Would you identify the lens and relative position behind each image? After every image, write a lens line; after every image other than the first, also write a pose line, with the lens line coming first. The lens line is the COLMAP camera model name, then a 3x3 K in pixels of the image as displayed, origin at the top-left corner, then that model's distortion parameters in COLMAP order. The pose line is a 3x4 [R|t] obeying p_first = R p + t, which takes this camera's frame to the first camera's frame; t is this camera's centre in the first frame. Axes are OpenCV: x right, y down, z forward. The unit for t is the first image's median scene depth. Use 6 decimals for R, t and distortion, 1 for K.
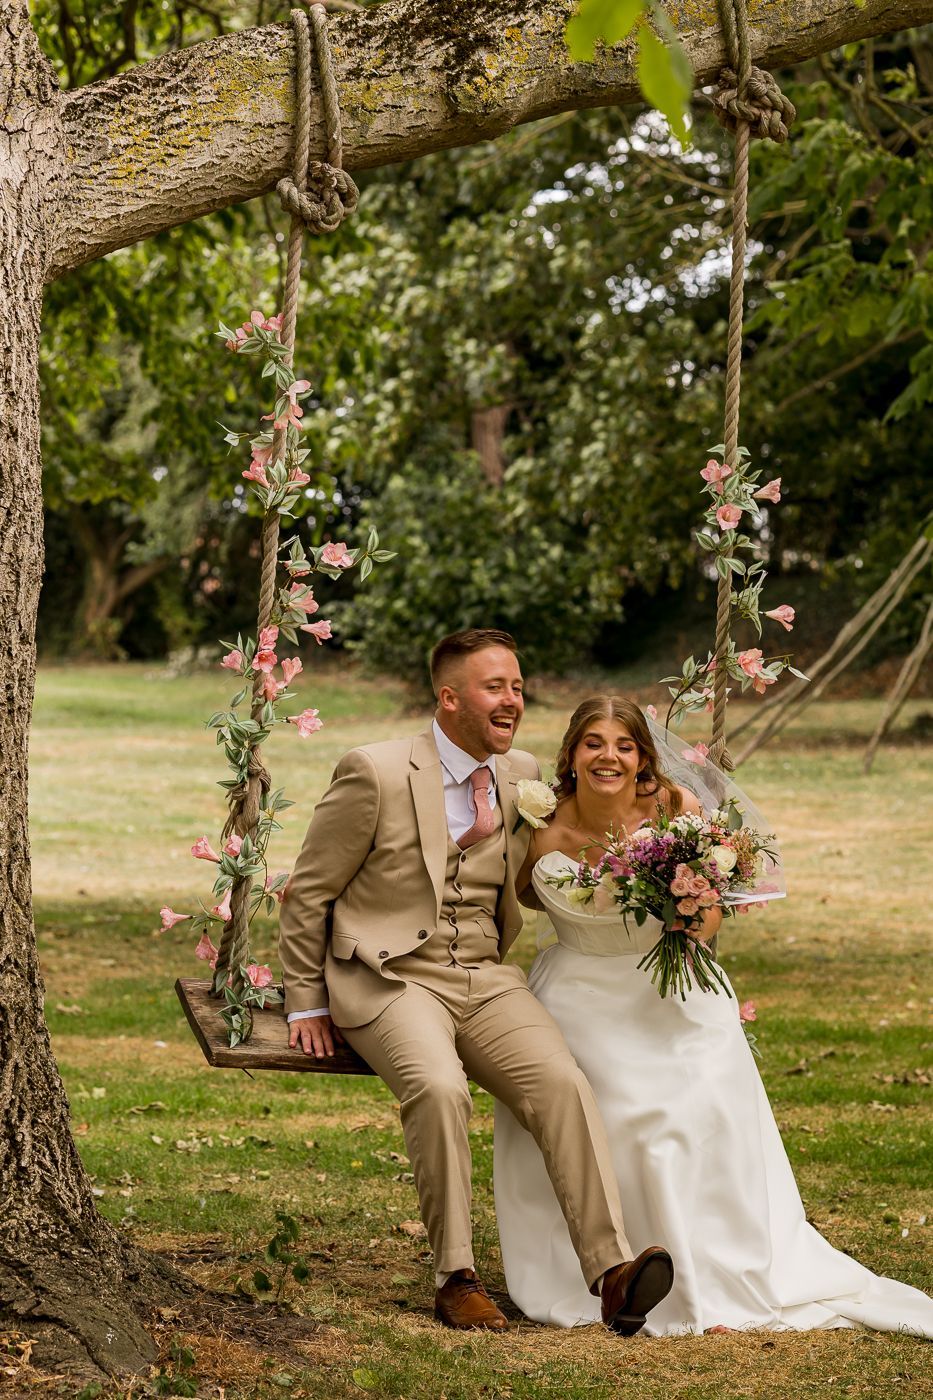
lens RADIAL K [[3905.5, 0, 416.7], [0, 3905.5, 815.4], [0, 0, 1]] dist [0.094473, -1.770687]
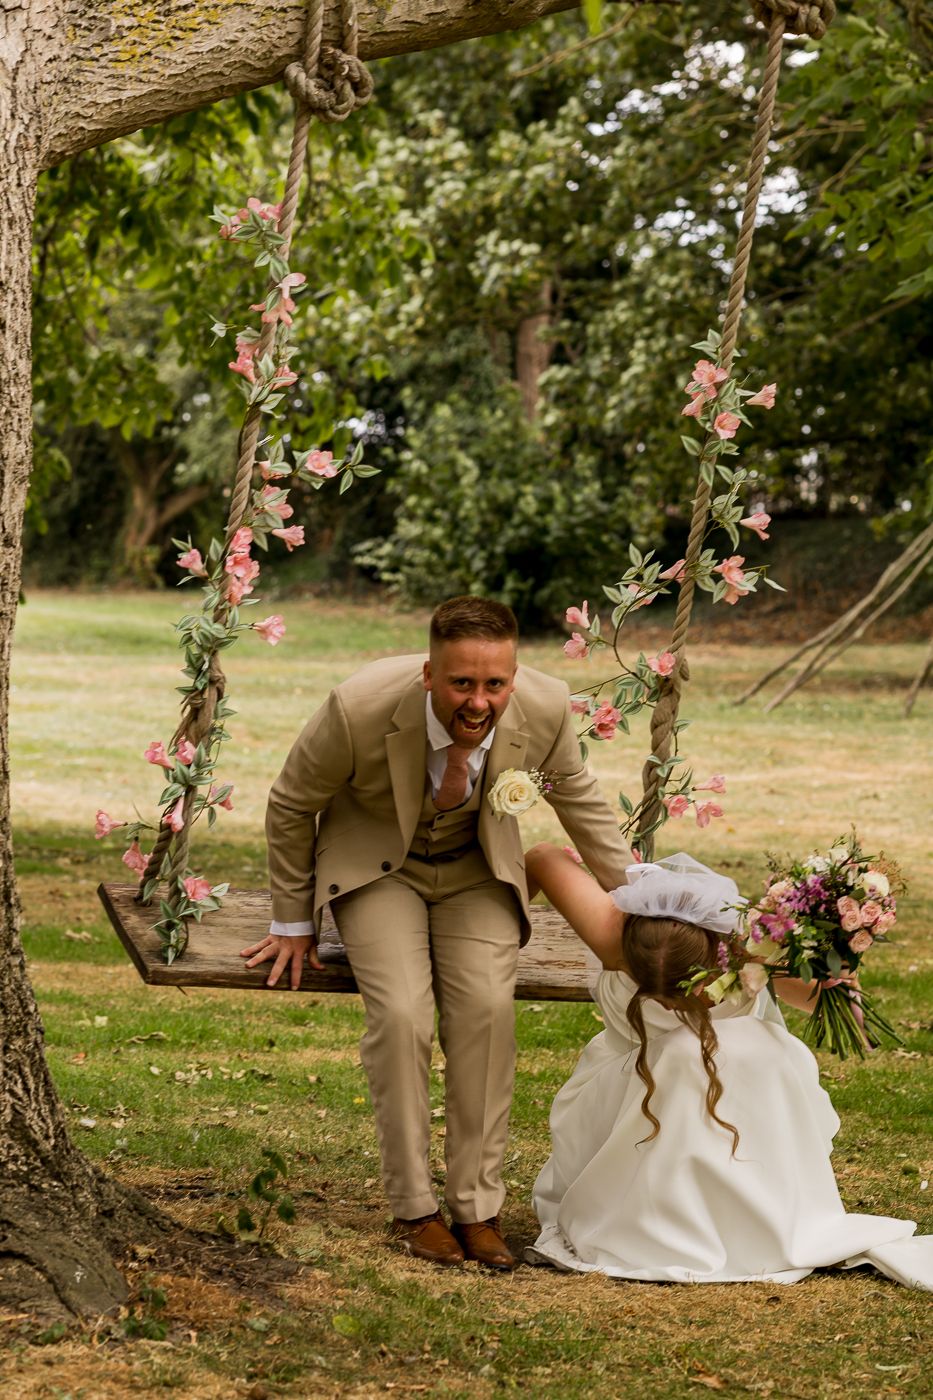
lens RADIAL K [[3917.6, 0, 407.6], [0, 3917.6, 835.2], [0, 0, 1]] dist [0.074759, -1.598118]
pose [[0.999659, 0.022806, -0.012720, 0.009776], [-0.022534, 0.999522, 0.021160, 0.003703], [0.013196, -0.020867, 0.999695, 0.042069]]
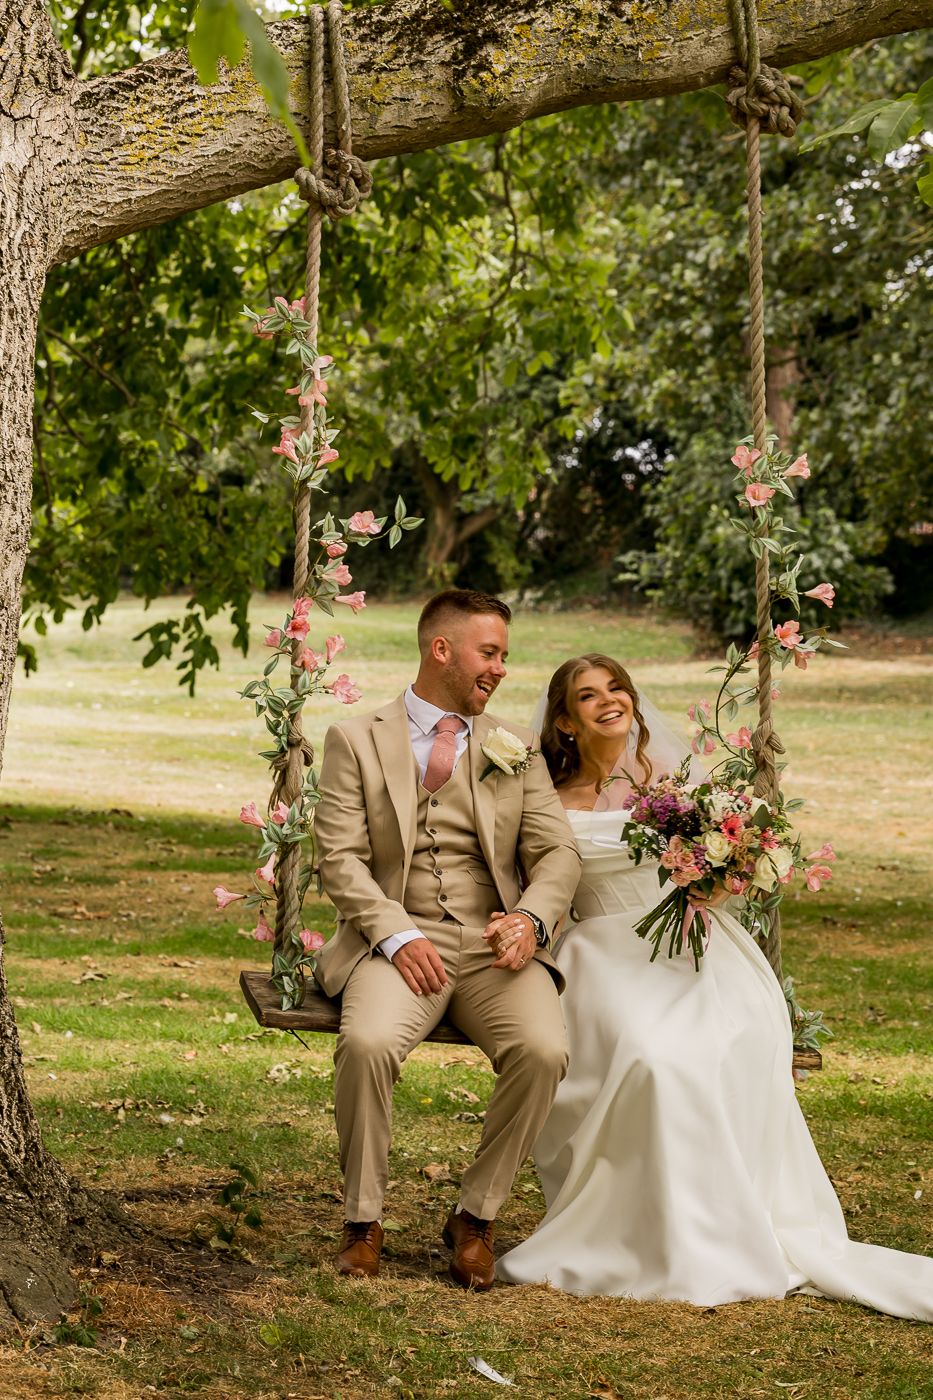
lens RADIAL K [[3539.0, 0, 414.4], [0, 3539.0, 699.7], [0, 0, 1]] dist [-0.053954, 0.909183]
pose [[0.994619, 0.030002, -0.099163, 0.095954], [-0.031065, 0.999475, -0.009189, -0.013125], [0.098835, 0.012220, 0.995029, 0.066410]]
